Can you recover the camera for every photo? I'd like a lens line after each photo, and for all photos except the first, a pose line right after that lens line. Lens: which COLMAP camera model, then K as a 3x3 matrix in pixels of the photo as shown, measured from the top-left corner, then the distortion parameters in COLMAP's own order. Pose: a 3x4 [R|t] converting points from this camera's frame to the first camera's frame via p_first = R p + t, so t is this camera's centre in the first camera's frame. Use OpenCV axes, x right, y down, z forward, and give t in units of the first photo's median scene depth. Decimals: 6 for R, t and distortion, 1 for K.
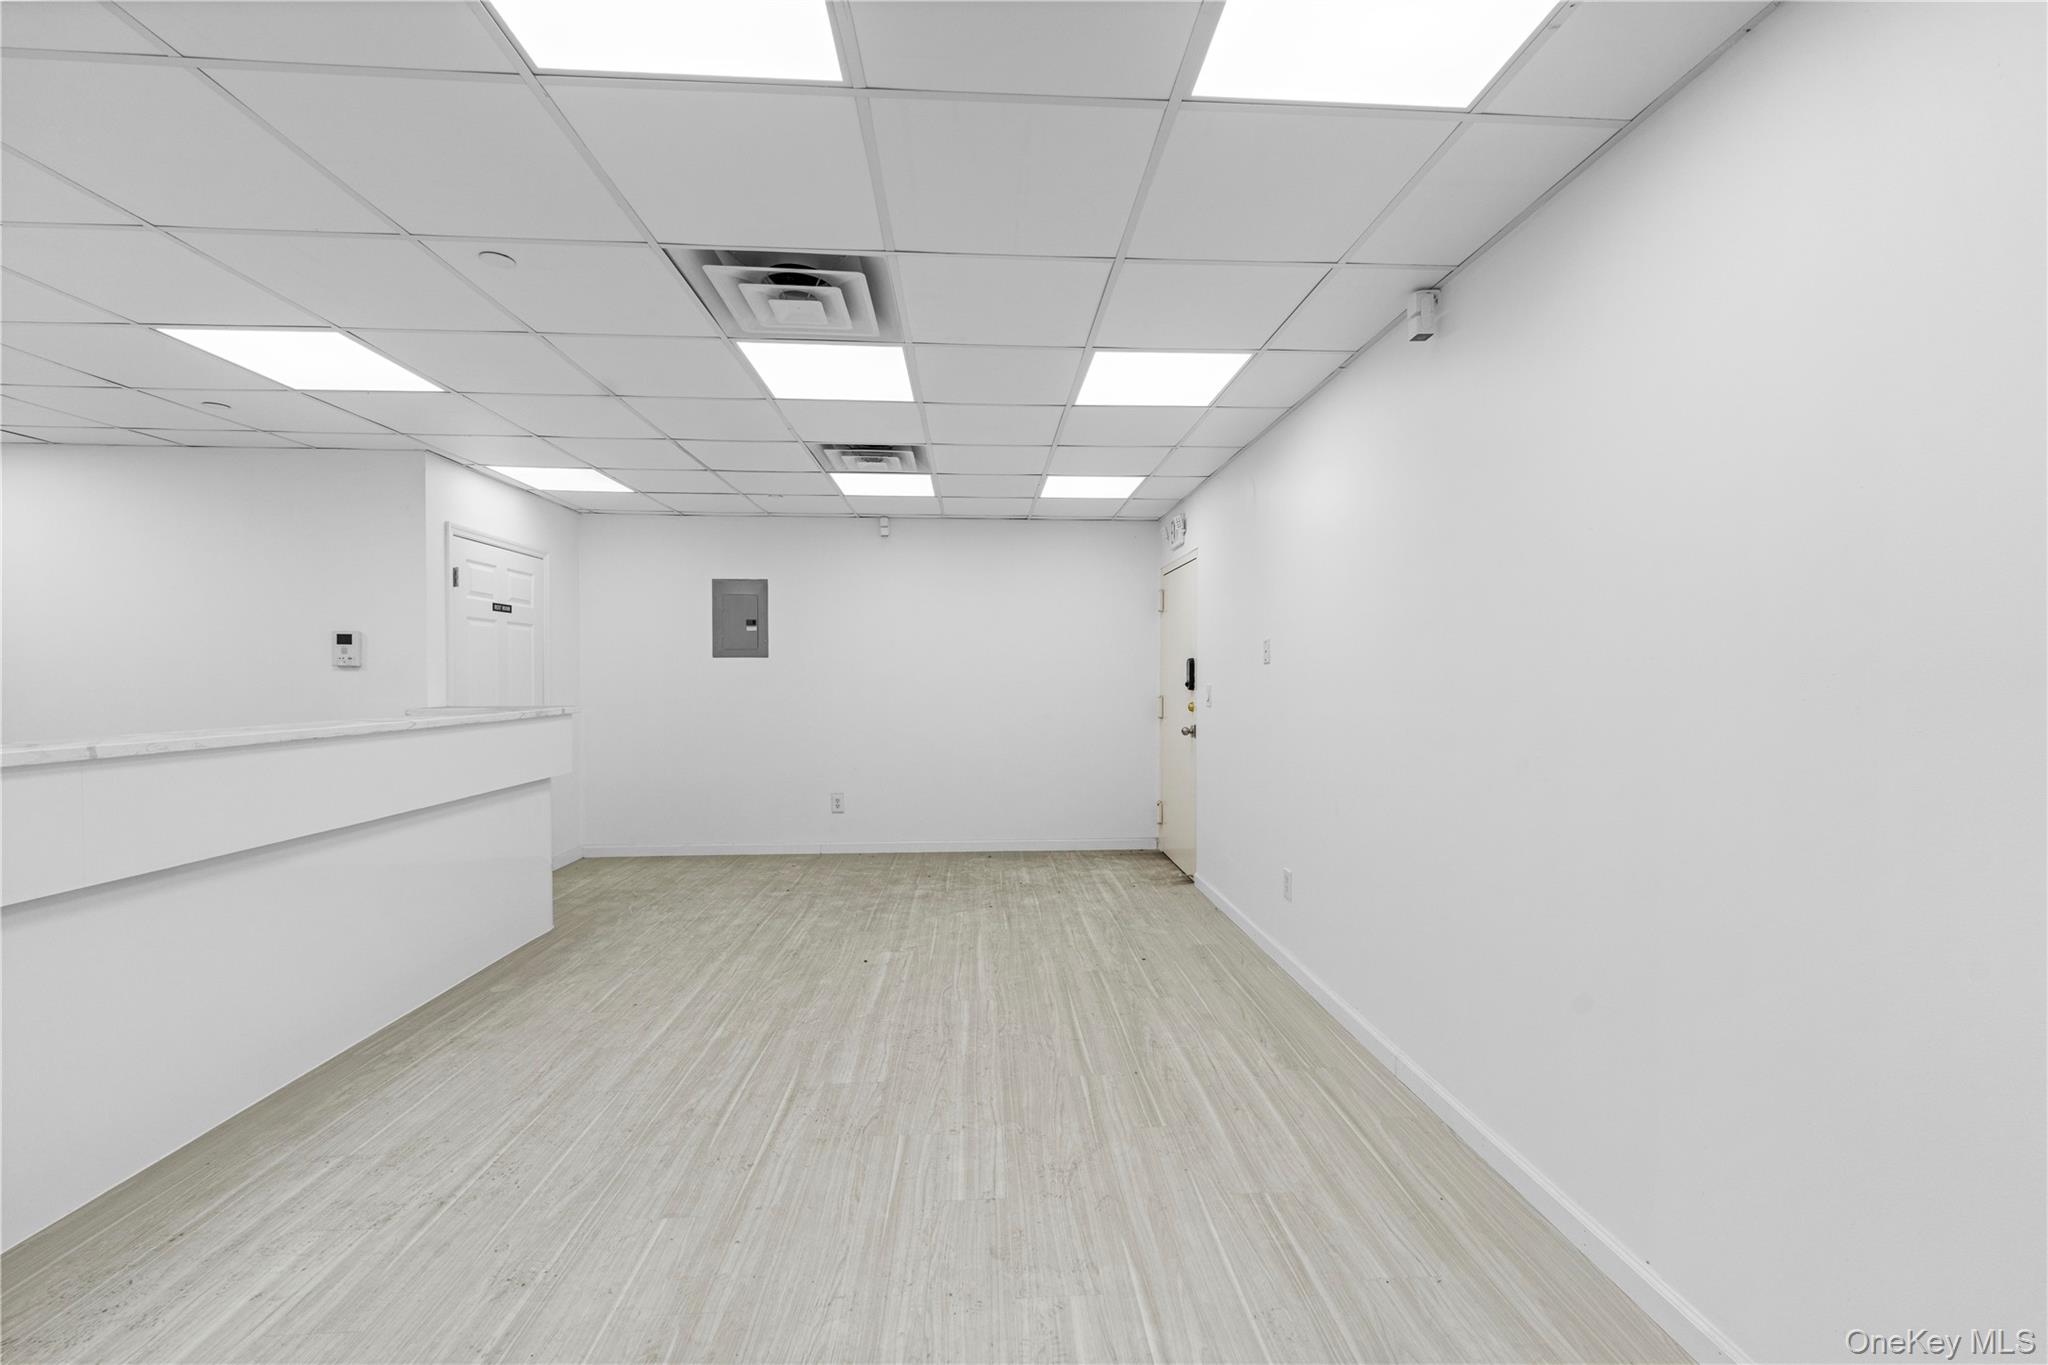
lens RADIAL K [[839.9, 0, 1025.6], [0, 839.9, 689.7], [0, 0, 1]] dist [0.007421, -0.001029]
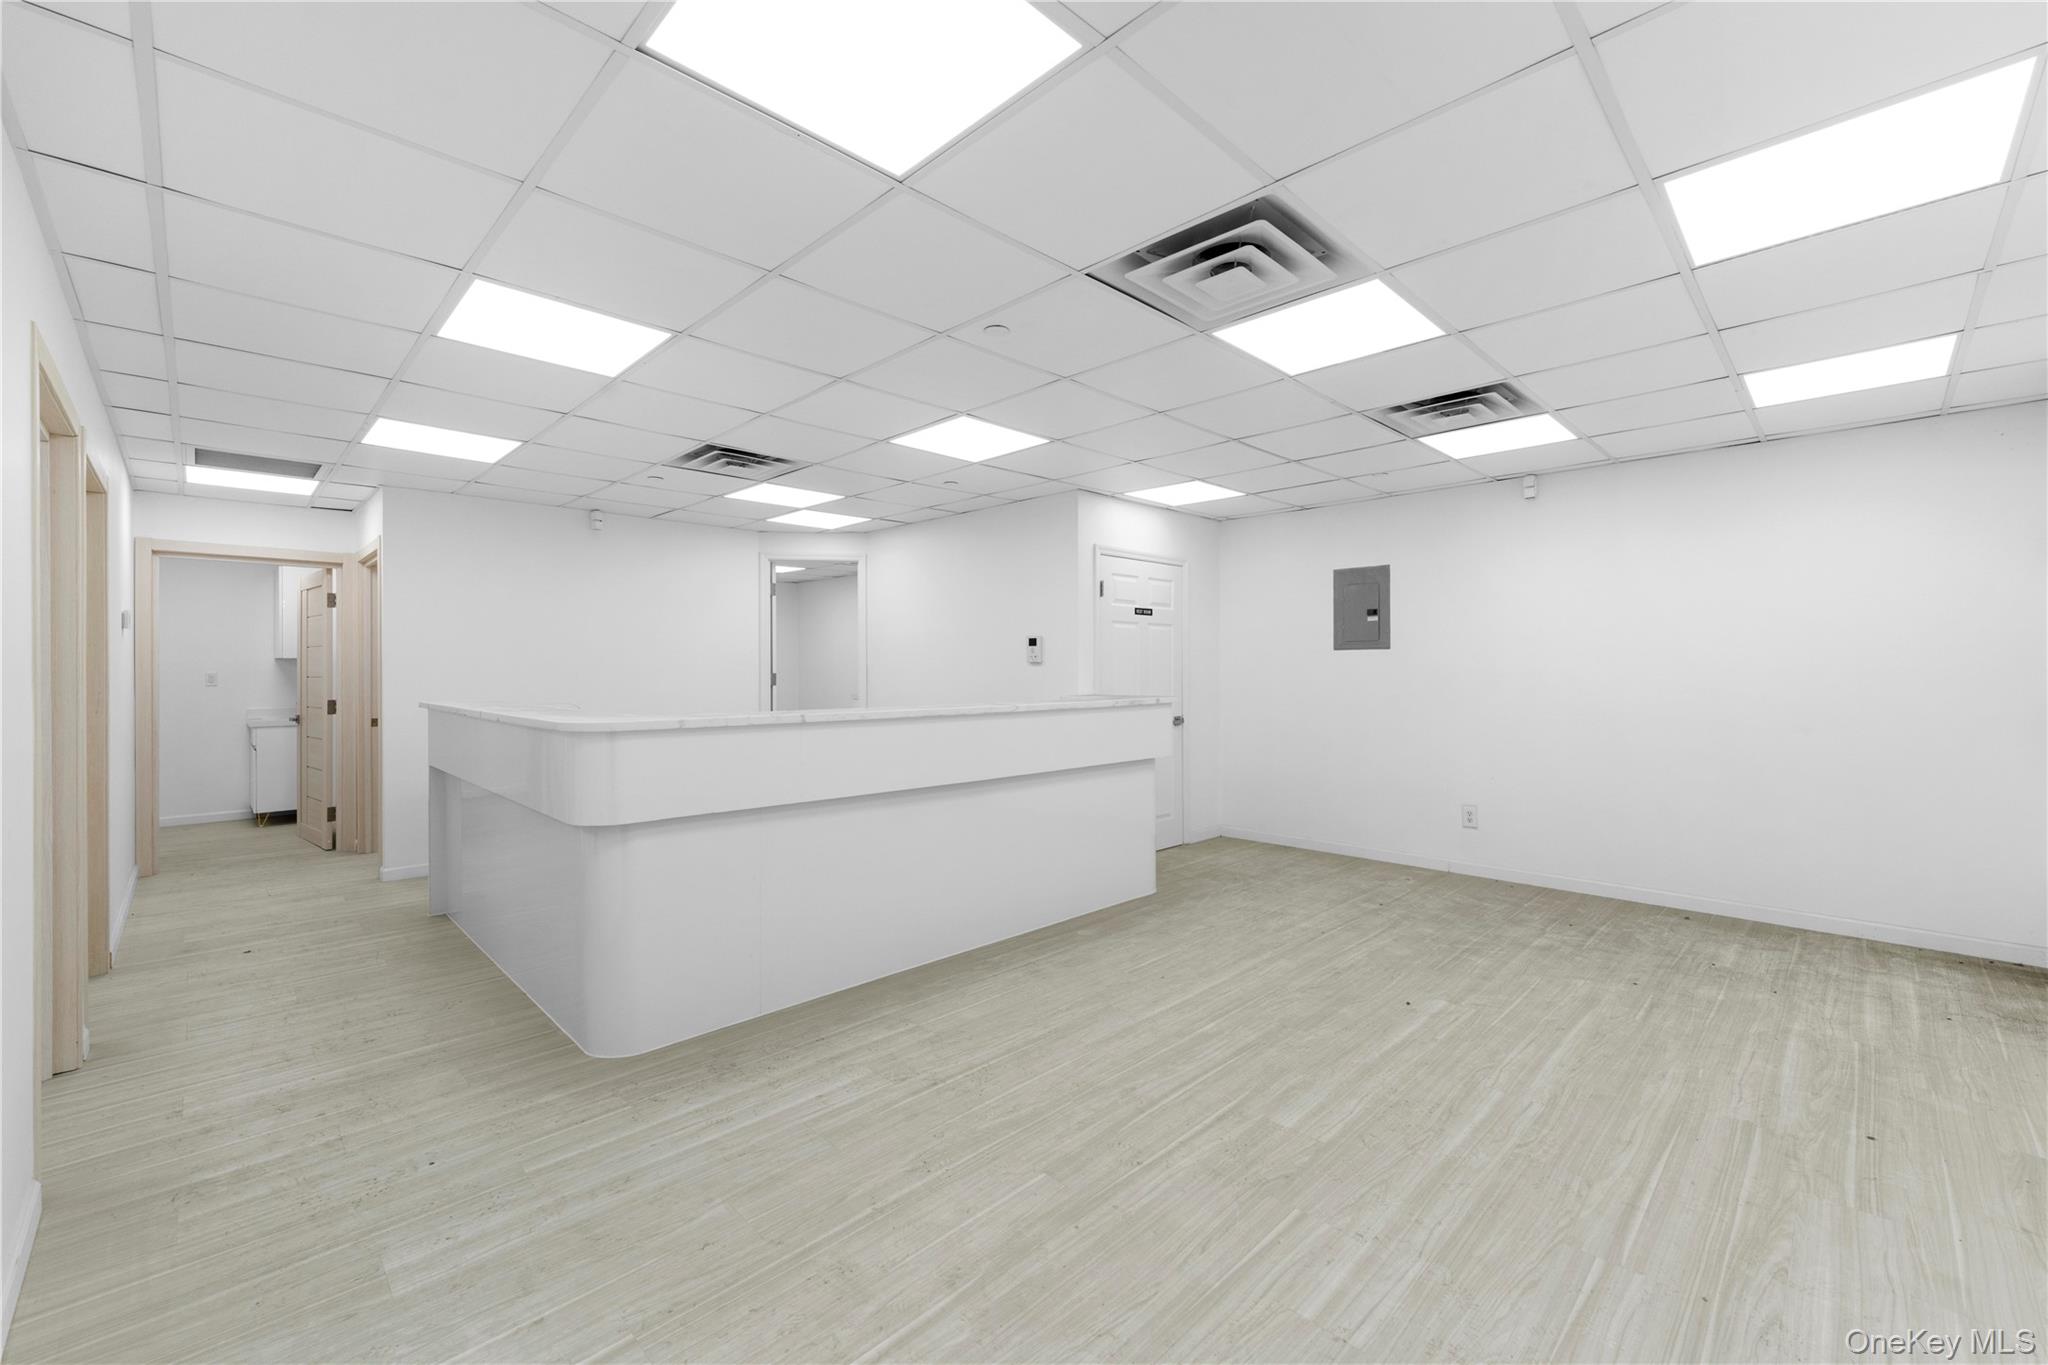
lens RADIAL K [[839.9, 0, 1032.2], [0, 839.9, 672.4], [0, 0, 1]] dist [0.007421, -0.001029]
pose [[0.662075, 0.000999, -0.749437, 0.228674], [-0.009997, 0.999922, -0.007499, -0.003153], [0.749371, 0.012457, 0.662033, 0.166895]]
